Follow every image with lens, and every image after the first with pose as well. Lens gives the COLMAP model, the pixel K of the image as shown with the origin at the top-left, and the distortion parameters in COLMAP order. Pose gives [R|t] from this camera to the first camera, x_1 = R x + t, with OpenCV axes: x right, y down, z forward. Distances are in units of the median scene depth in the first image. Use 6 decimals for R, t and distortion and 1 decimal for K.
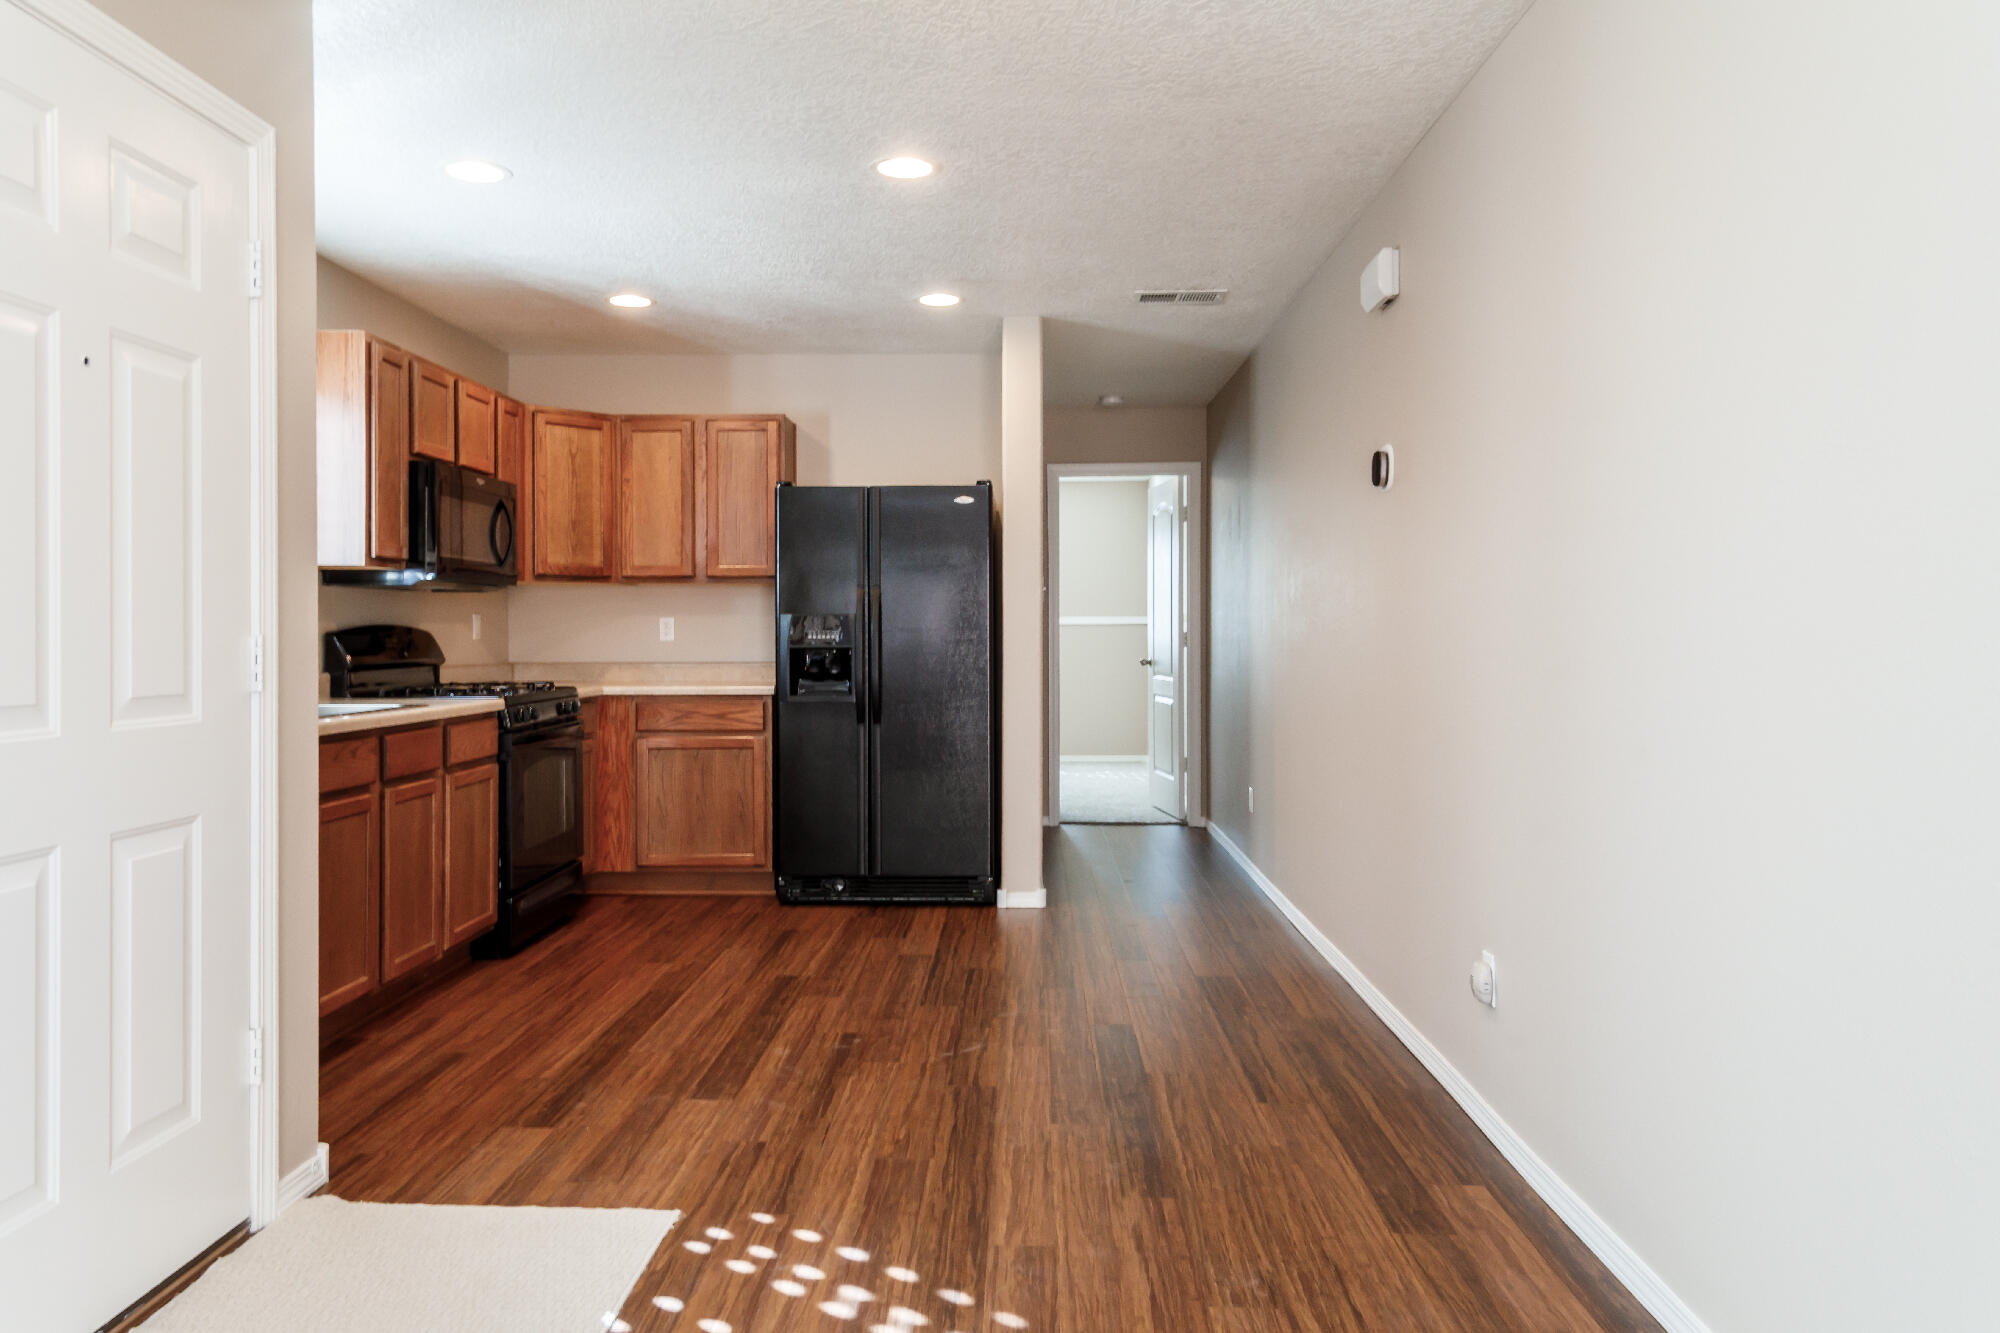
lens RADIAL K [[1401.6, 0, 992.9], [0, 1401.6, 644.4], [0, 0, 1]] dist [0.038531, -0.054230]
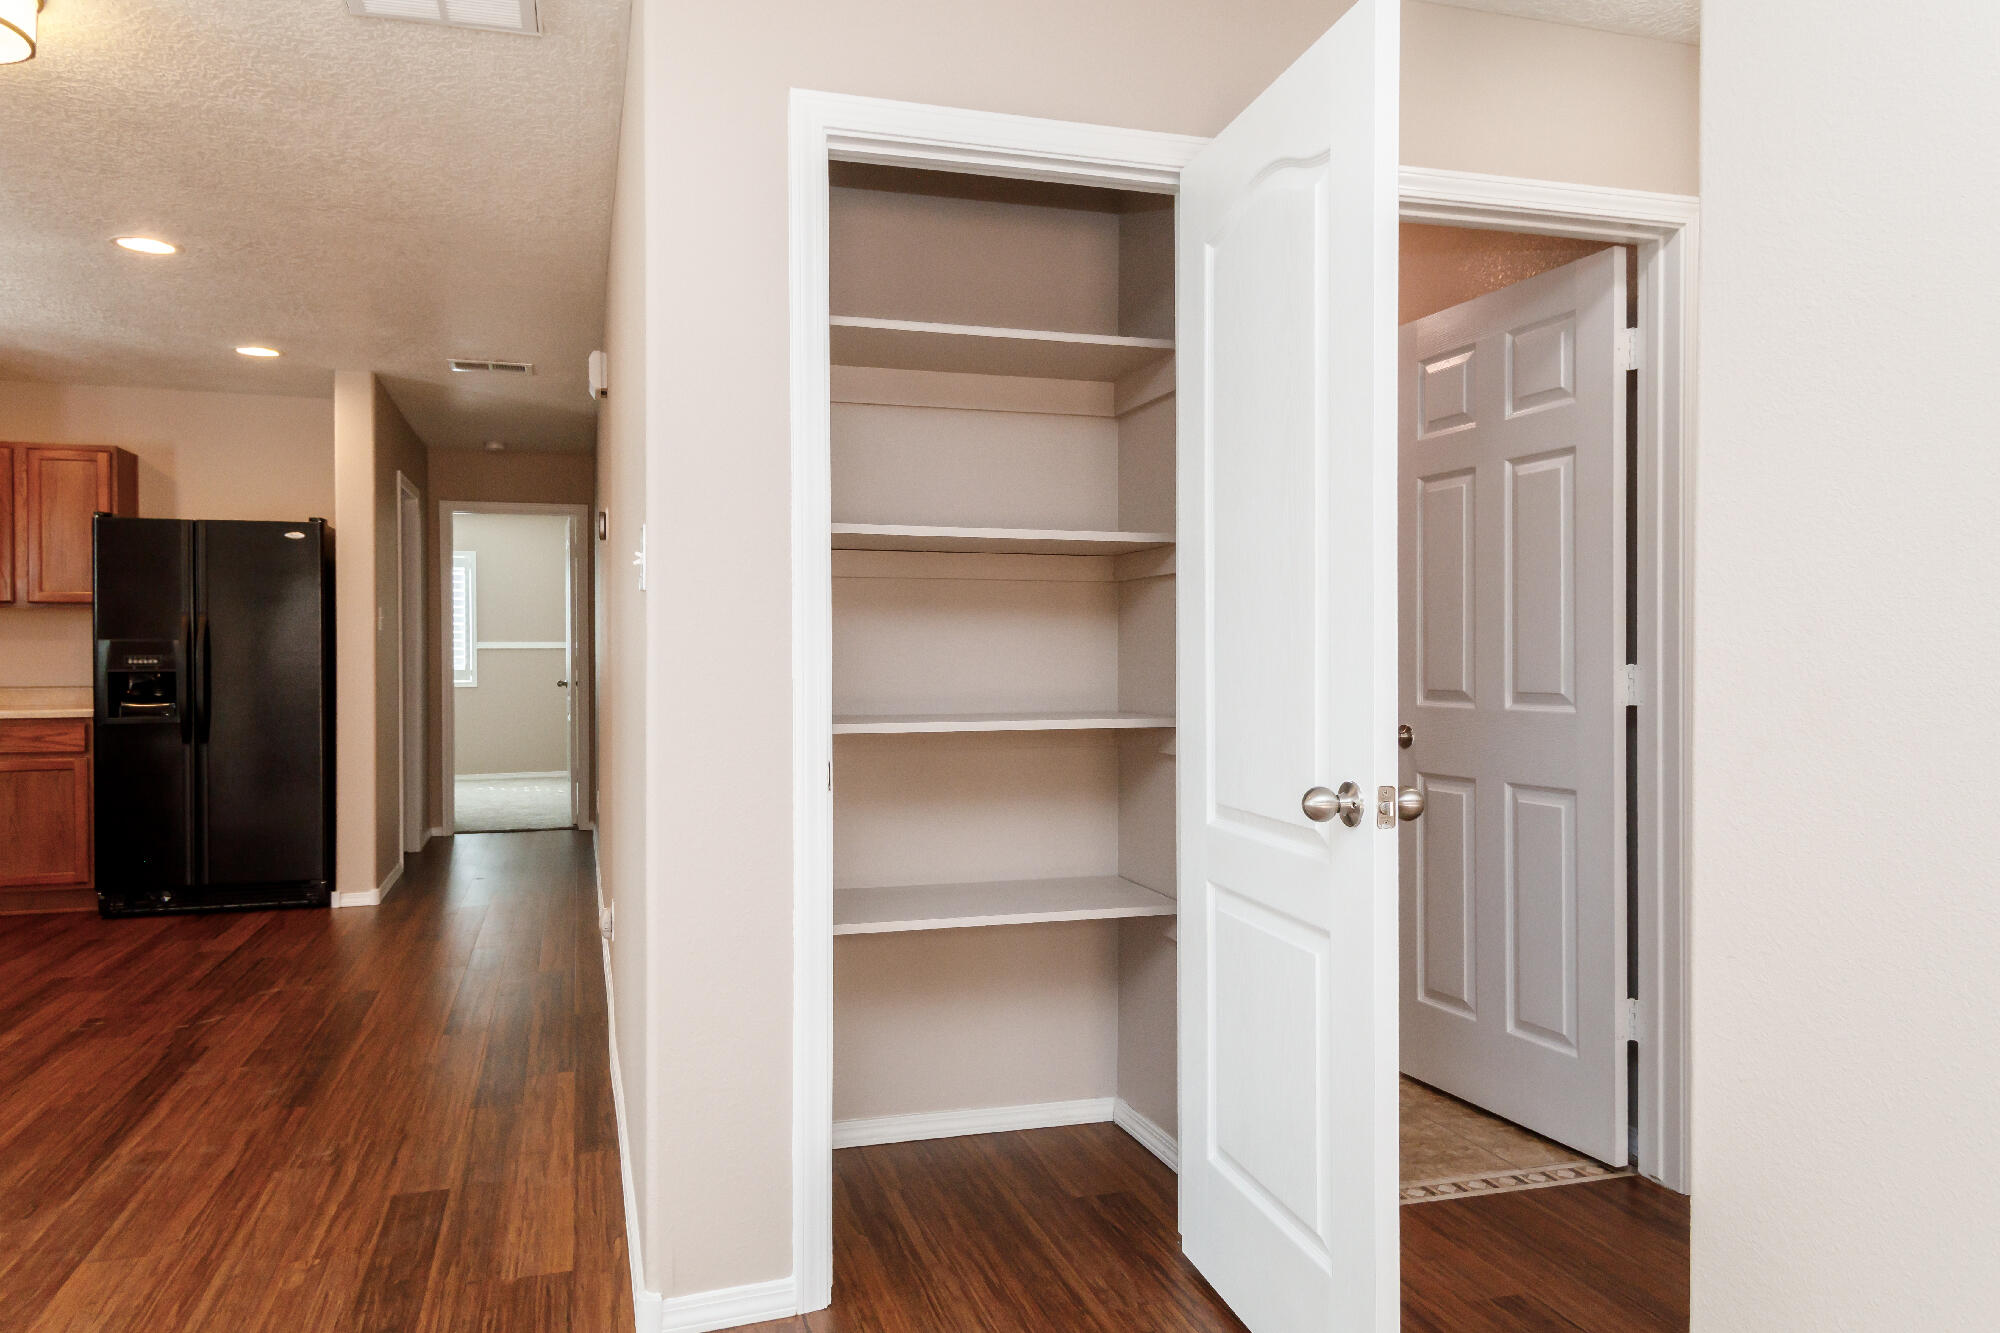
lens RADIAL K [[1320.6, 0, 957.8], [0, 1320.6, 669.2], [0, 0, 1]] dist [0.056181, -0.042514]
pose [[0.948590, -0.003646, 0.316488, 0.138630], [0.003208, 0.999993, 0.001904, 0.000532], [-0.316492, -0.000791, 0.948595, -0.147265]]
